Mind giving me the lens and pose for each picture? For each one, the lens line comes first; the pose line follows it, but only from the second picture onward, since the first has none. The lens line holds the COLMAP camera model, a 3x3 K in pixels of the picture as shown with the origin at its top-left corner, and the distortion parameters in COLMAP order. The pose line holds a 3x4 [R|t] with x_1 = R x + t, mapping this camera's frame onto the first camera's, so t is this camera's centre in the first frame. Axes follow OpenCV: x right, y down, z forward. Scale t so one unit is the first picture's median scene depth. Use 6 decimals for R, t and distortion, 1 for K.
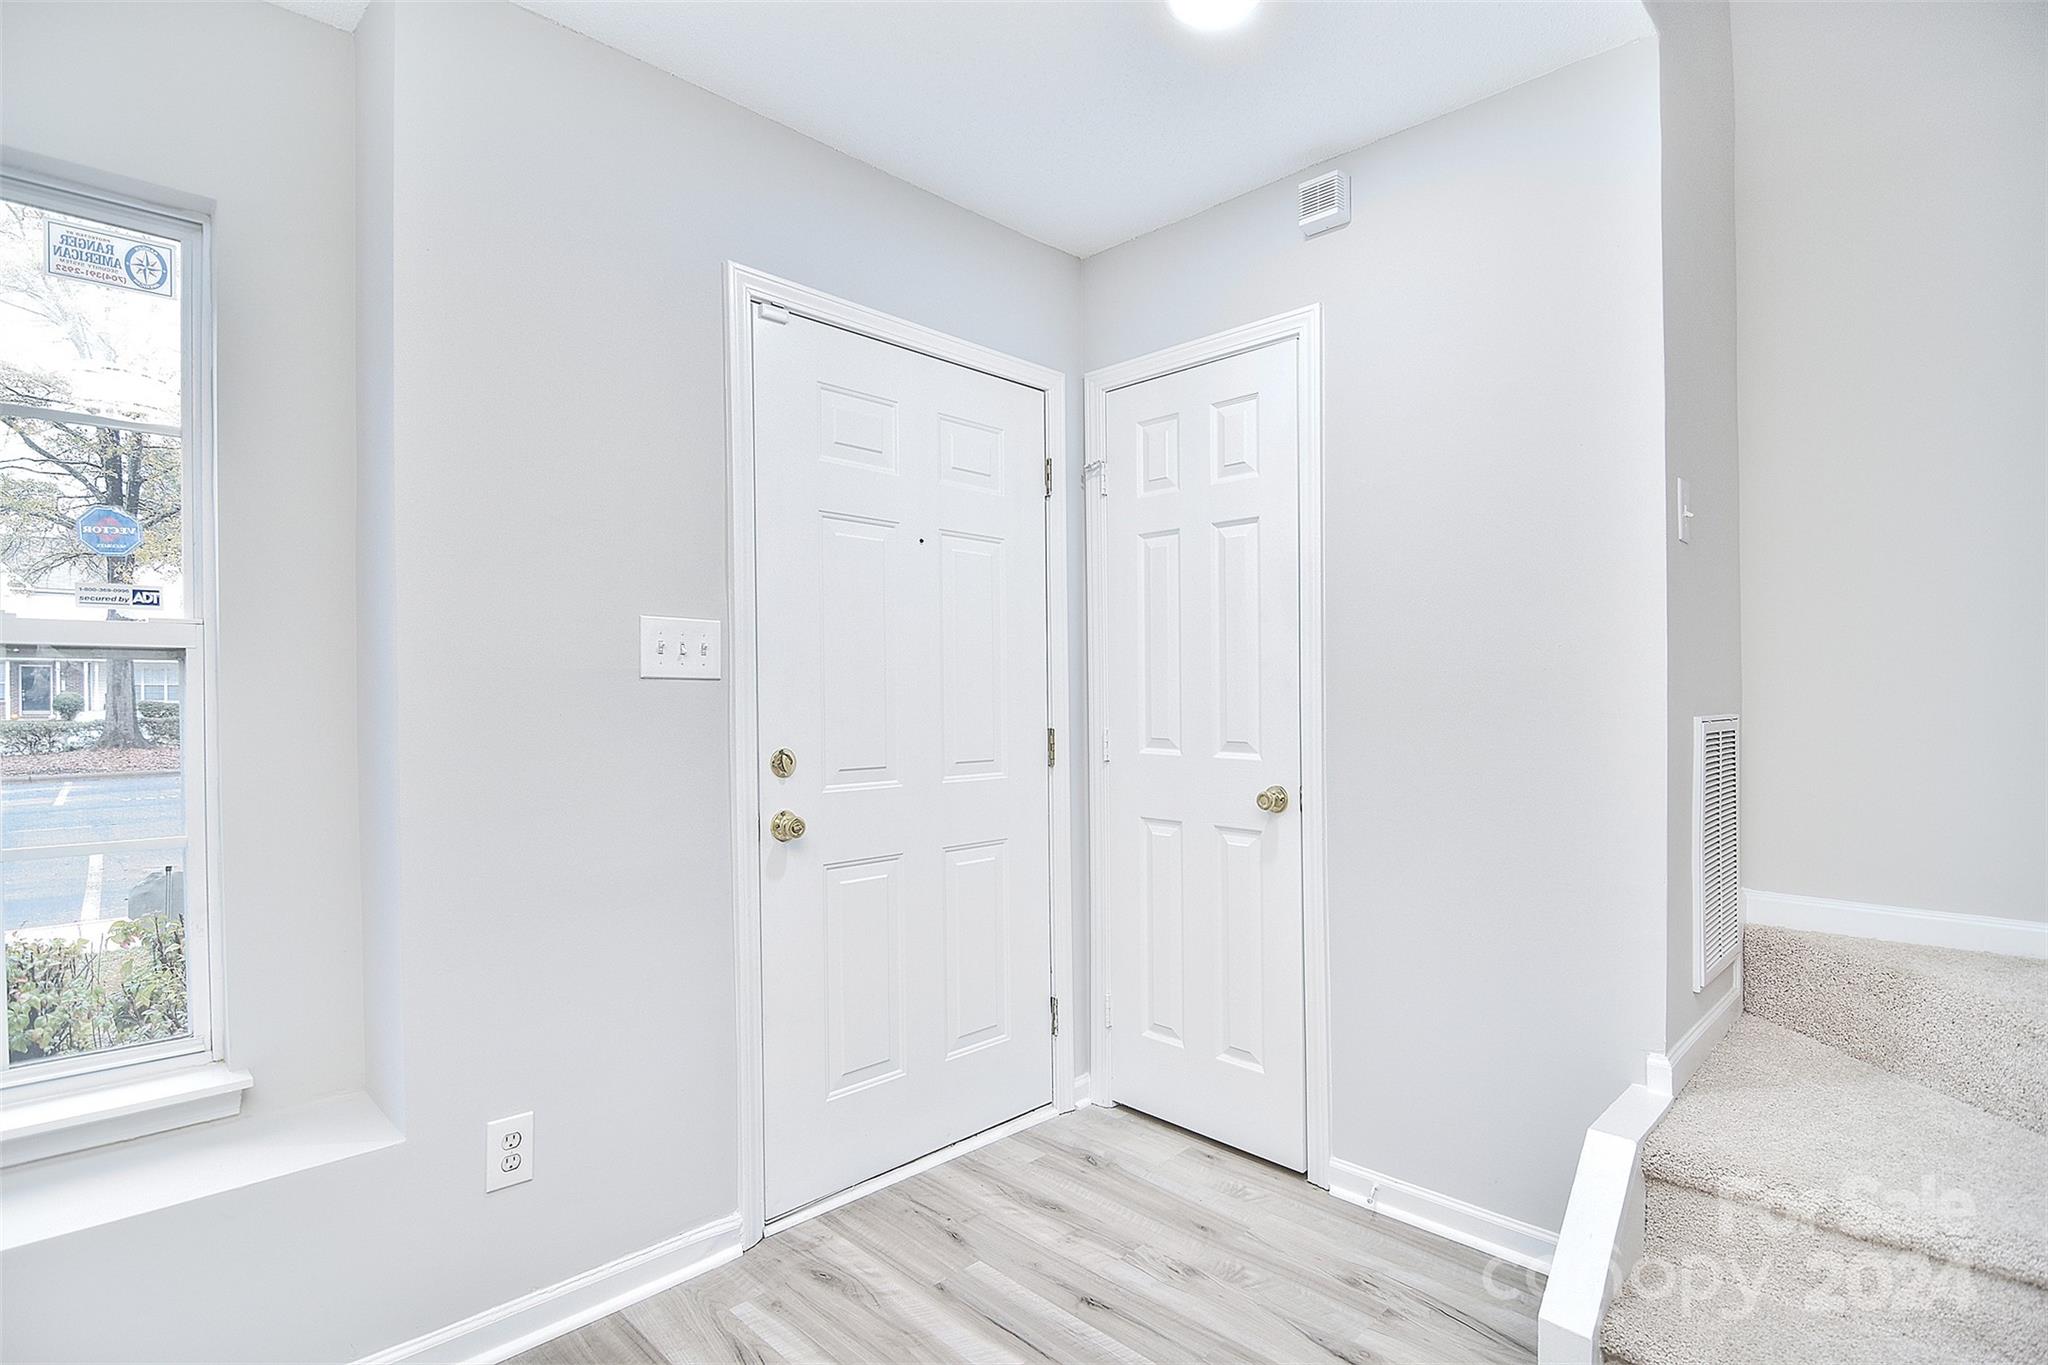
lens RADIAL K [[989.9, 0, 1032.6], [0, 989.9, 688.2], [0, 0, 1]] dist [-0.007741, -0.010273]
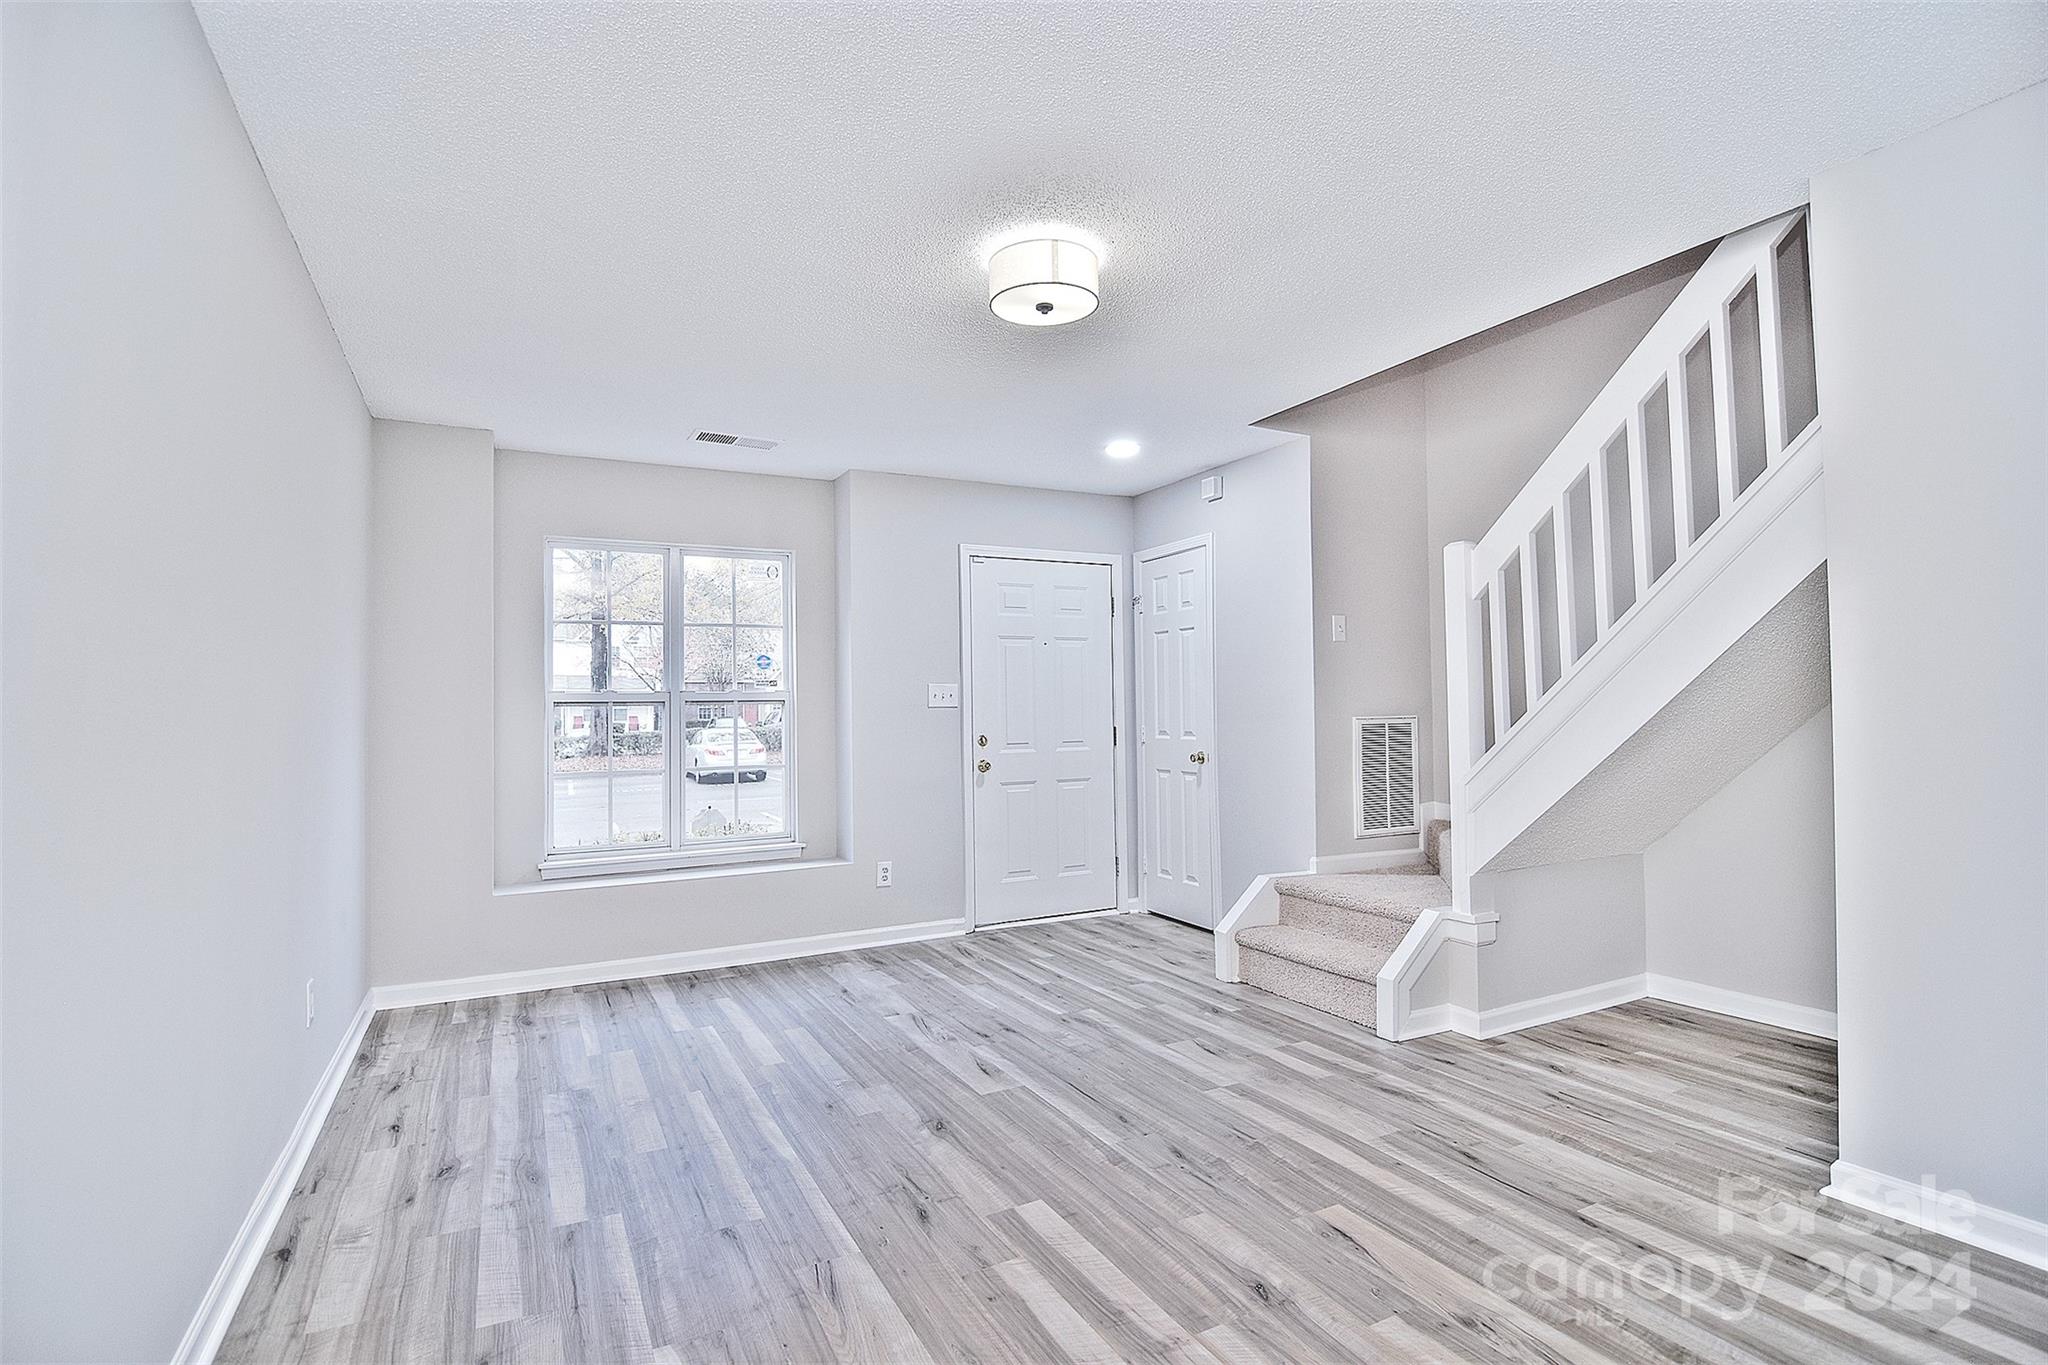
lens RADIAL K [[989.9, 0, 1032.6], [0, 989.9, 688.2], [0, 0, 1]] dist [-0.007741, -0.010273]
pose [[0.952786, -0.018442, -0.303083, 0.565928], [0.013864, 0.999755, -0.017247, -0.010033], [0.303327, 0.012231, 0.952808, -1.204040]]
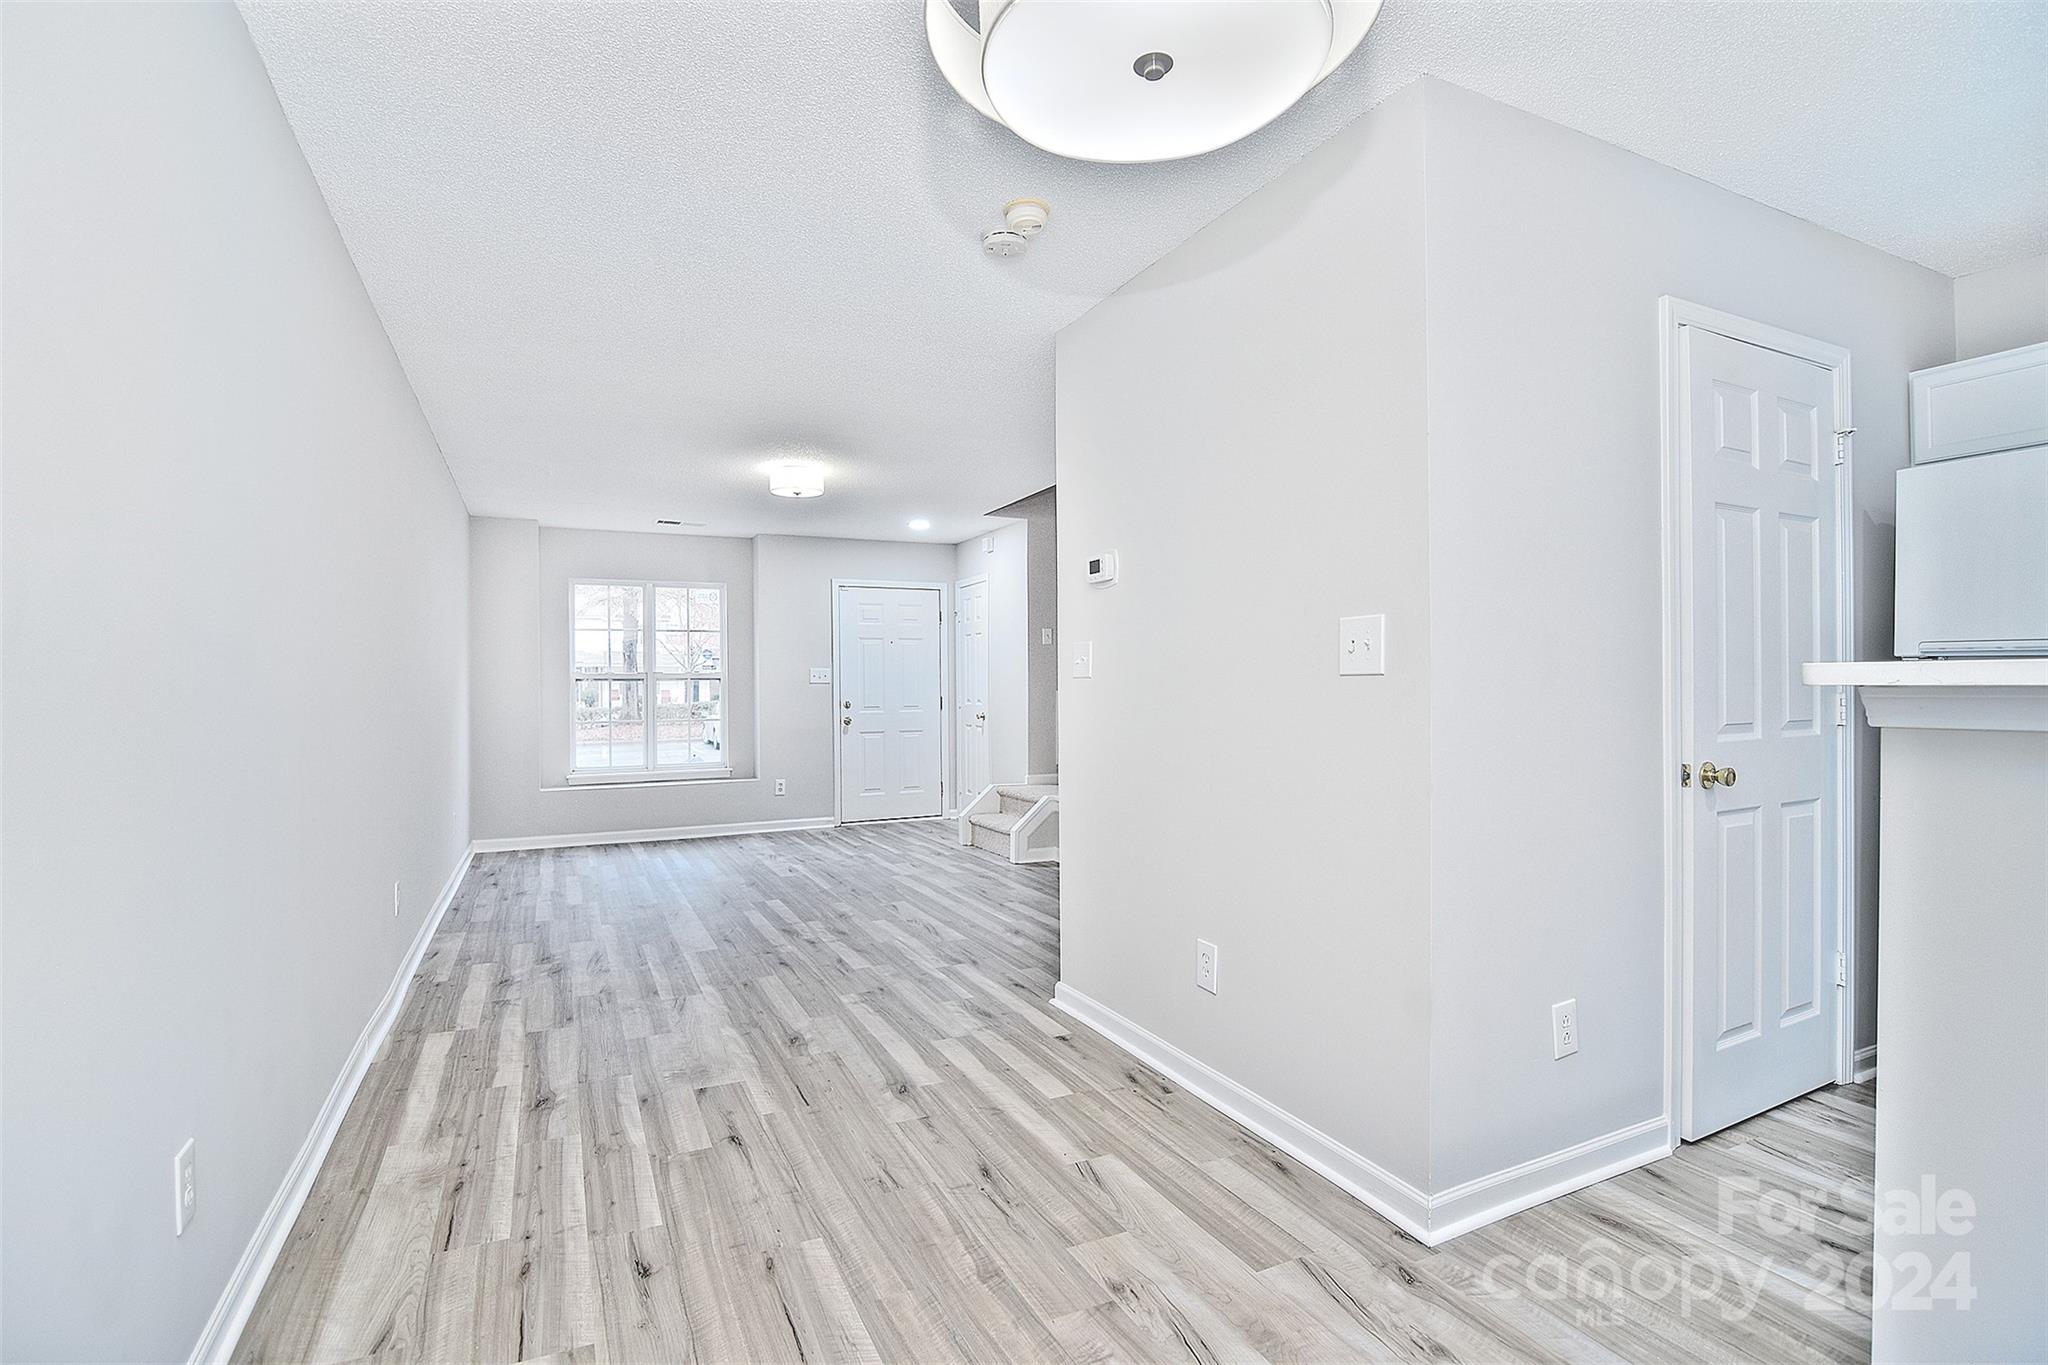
lens RADIAL K [[989.9, 0, 1032.6], [0, 989.9, 688.2], [0, 0, 1]] dist [-0.007741, -0.010273]
pose [[0.942120, -0.004634, -0.335245, 1.581267], [0.006925, 0.999960, 0.005636, -0.005339], [0.335205, -0.007632, 0.942114, -2.191727]]
